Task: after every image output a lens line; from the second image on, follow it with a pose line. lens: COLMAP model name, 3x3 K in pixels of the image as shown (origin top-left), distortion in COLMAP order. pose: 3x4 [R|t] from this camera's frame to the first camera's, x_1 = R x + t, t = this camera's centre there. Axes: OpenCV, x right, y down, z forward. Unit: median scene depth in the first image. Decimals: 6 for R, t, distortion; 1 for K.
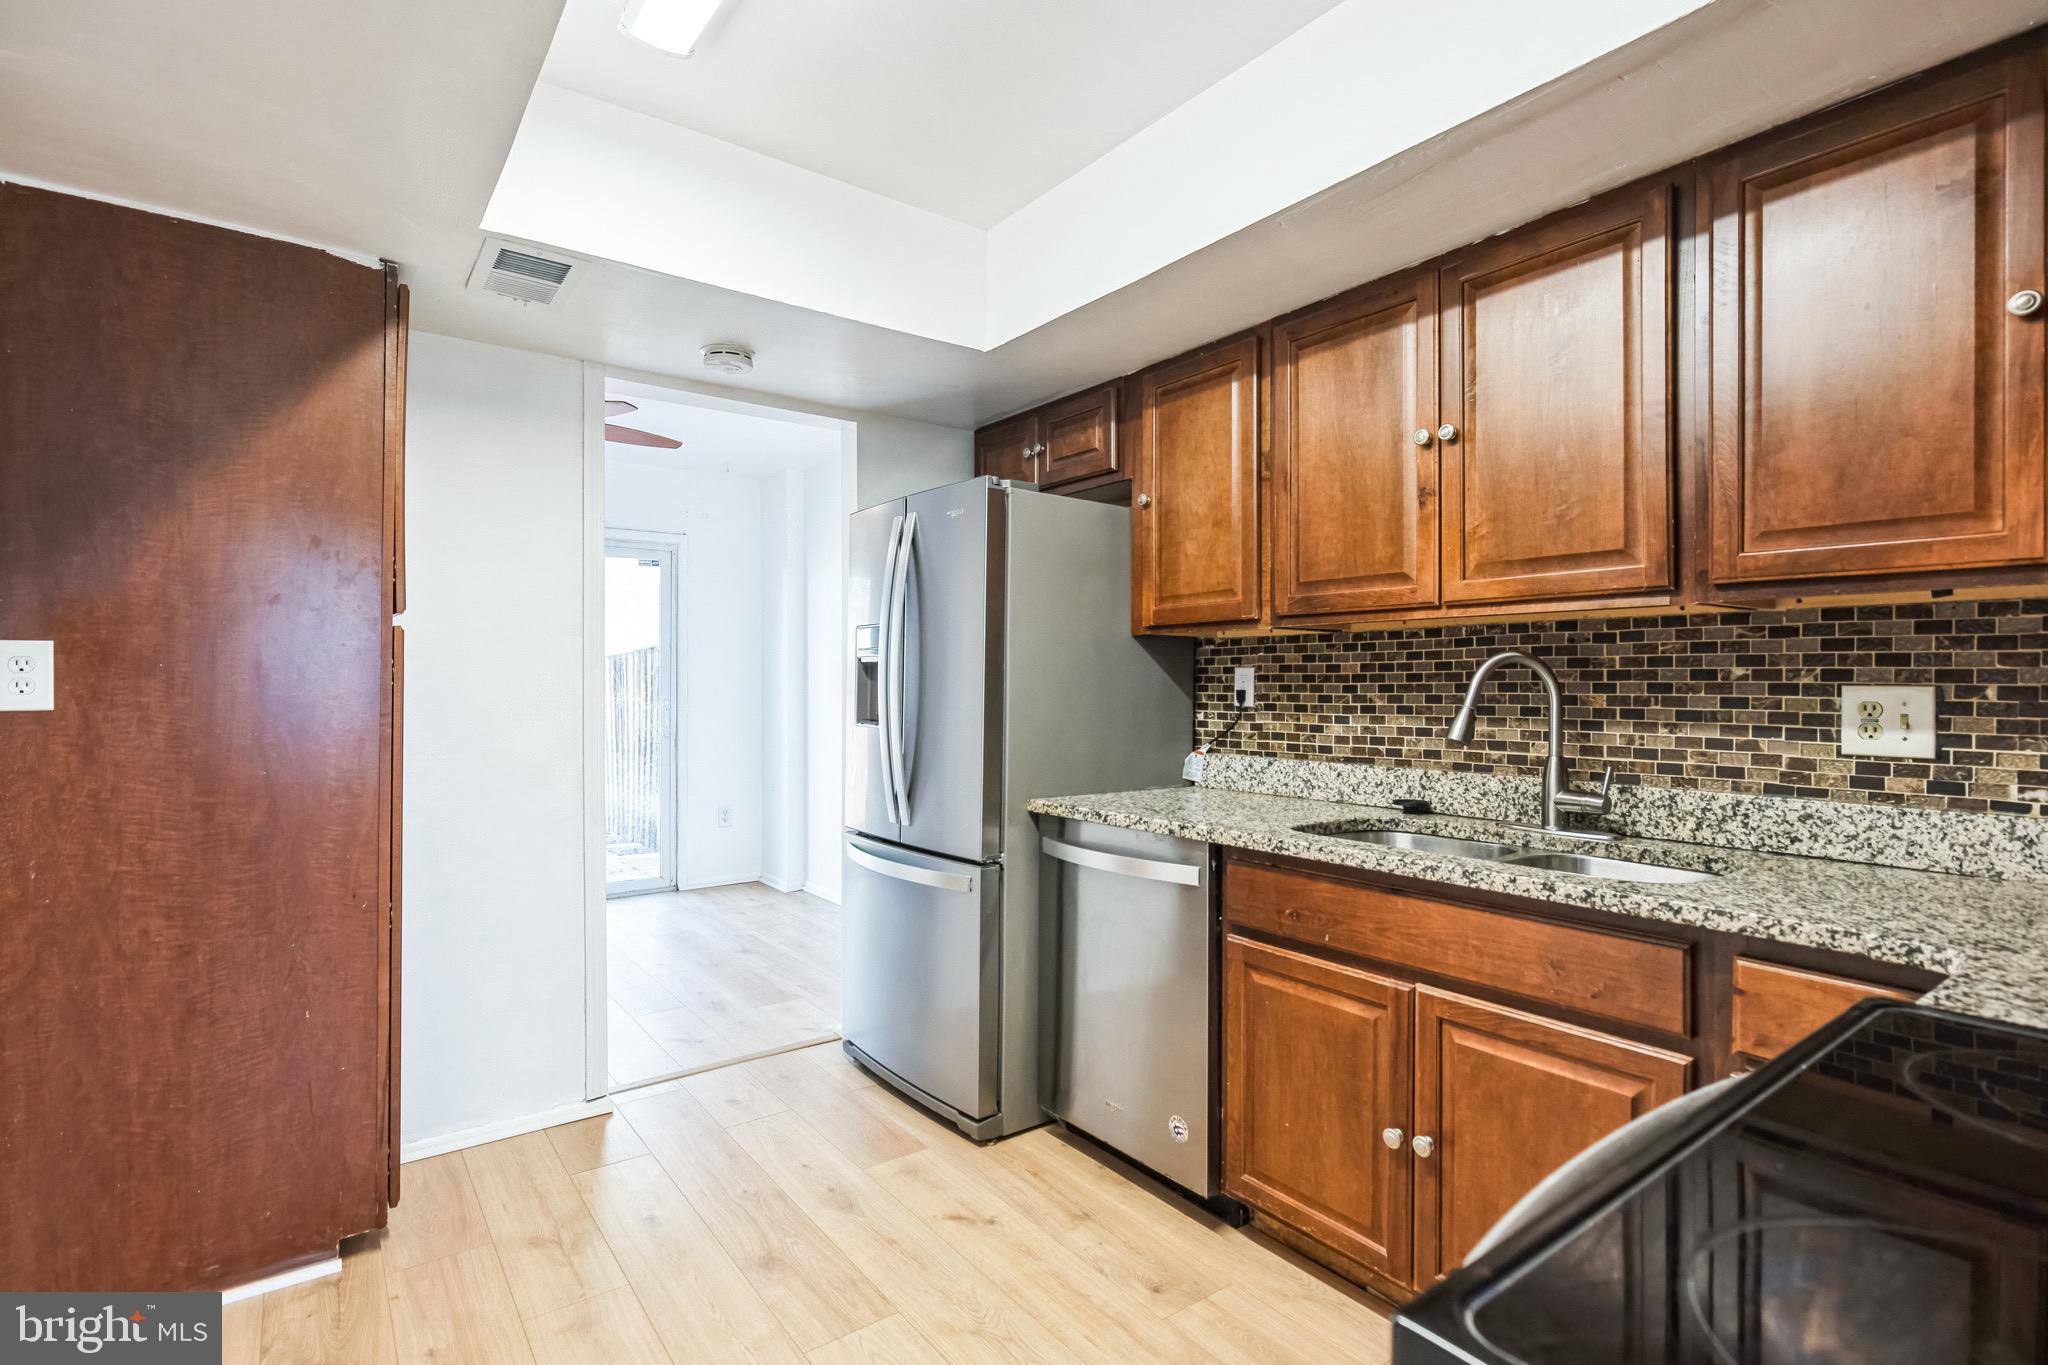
lens RADIAL K [[970.9, 0, 1025.6], [0, 970.9, 680.0], [0, 0, 1]] dist [0.006851, -0.005744]
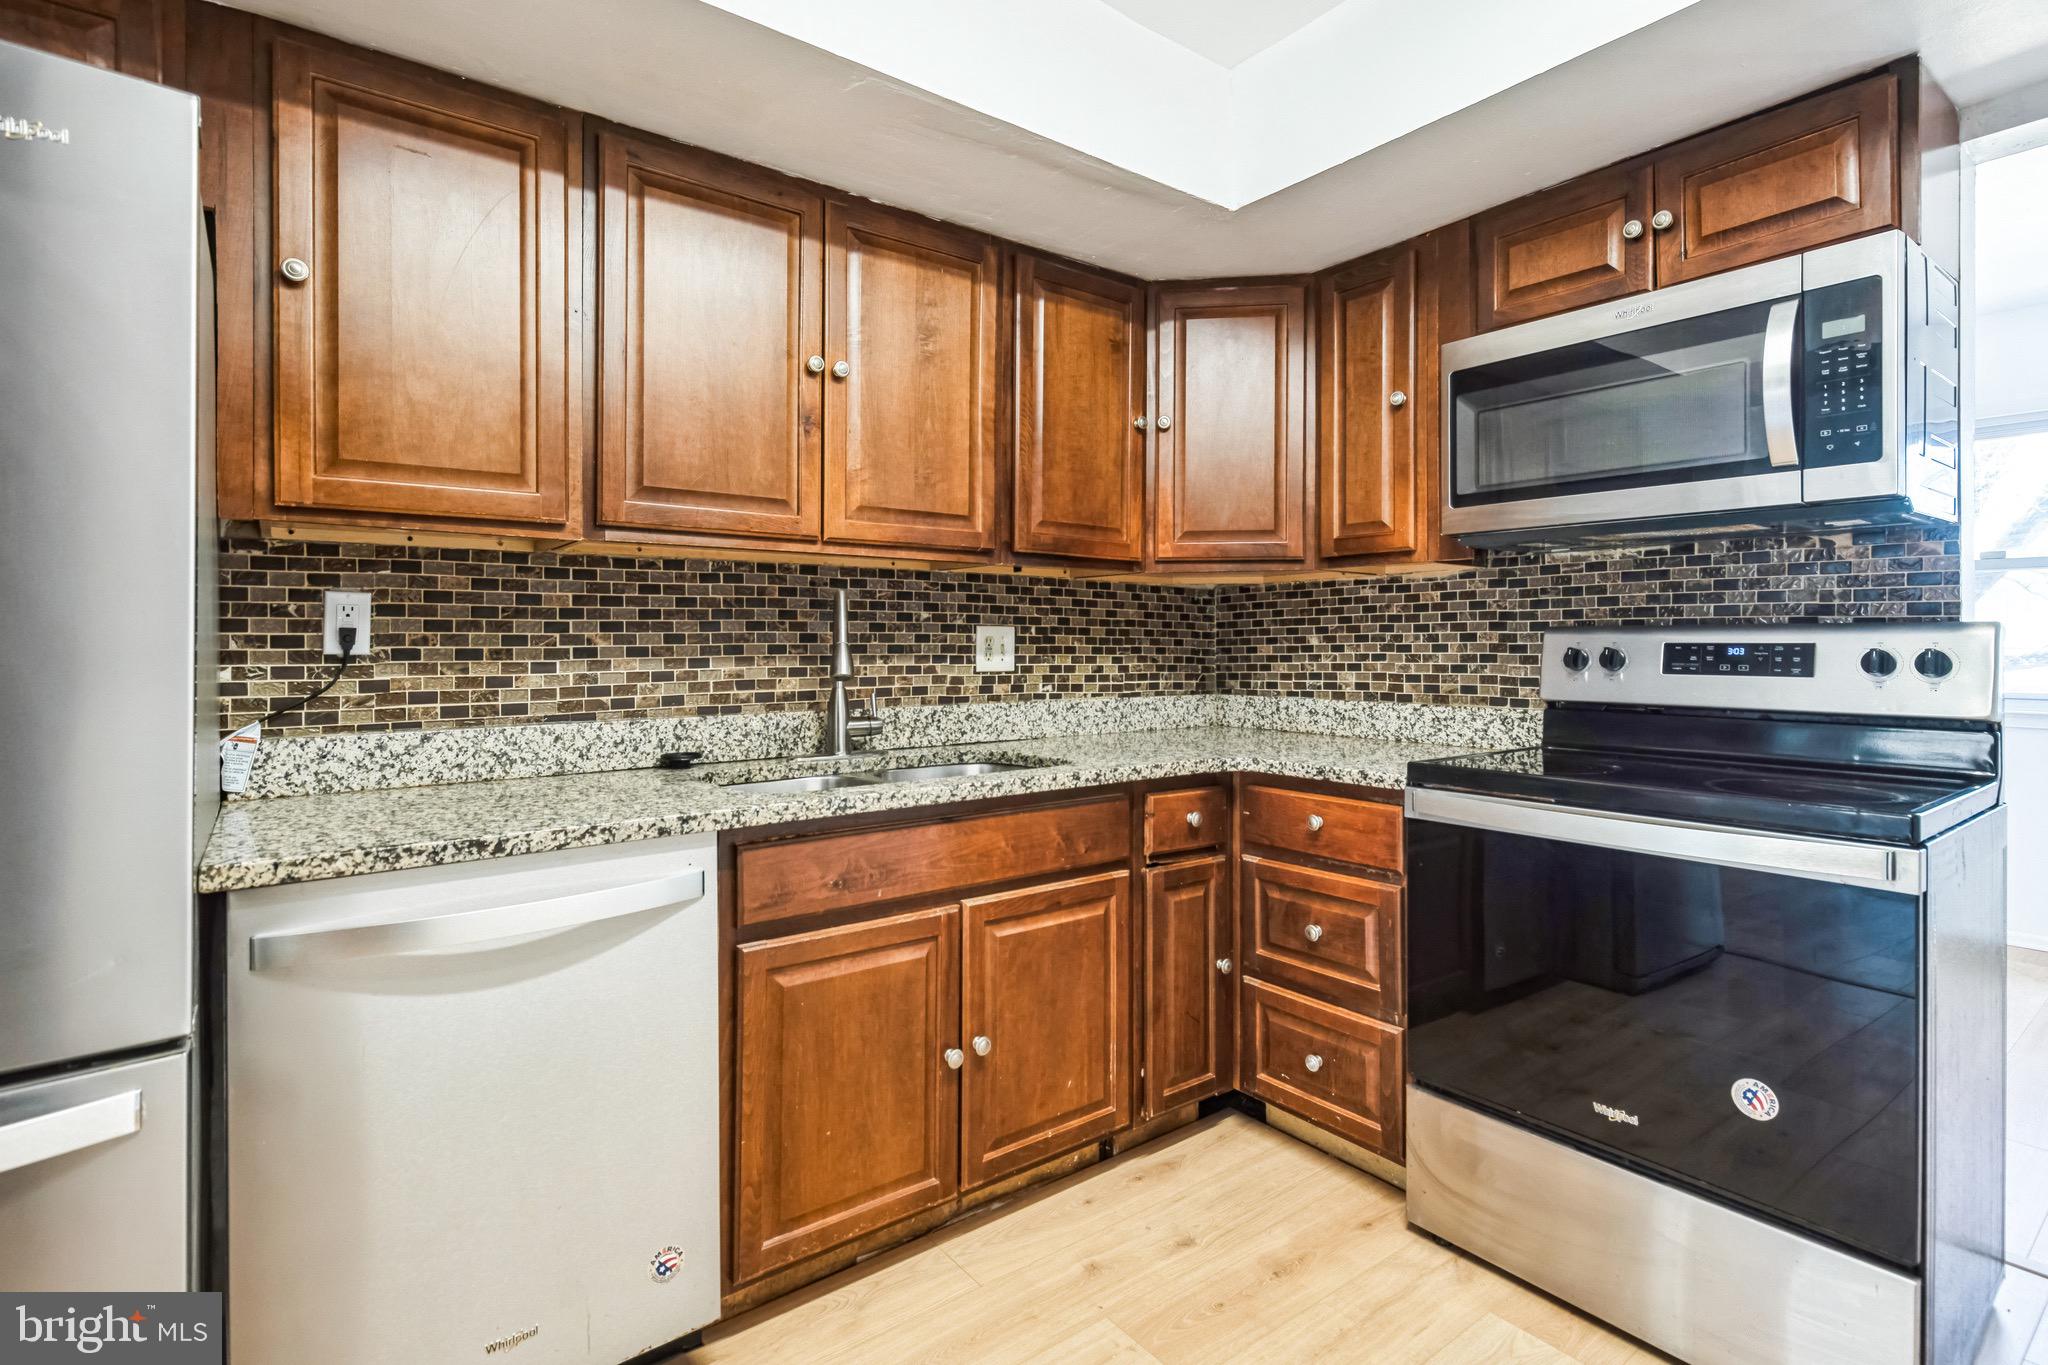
lens RADIAL K [[970.9, 0, 1029.0], [0, 970.9, 643.3], [0, 0, 1]] dist [0.006851, -0.005744]
pose [[-0.001035, -0.002926, 0.999995, -0.558470], [-0.002314, 0.999993, 0.002924, 0.024139], [-0.999997, -0.002311, -0.001042, 0.792913]]
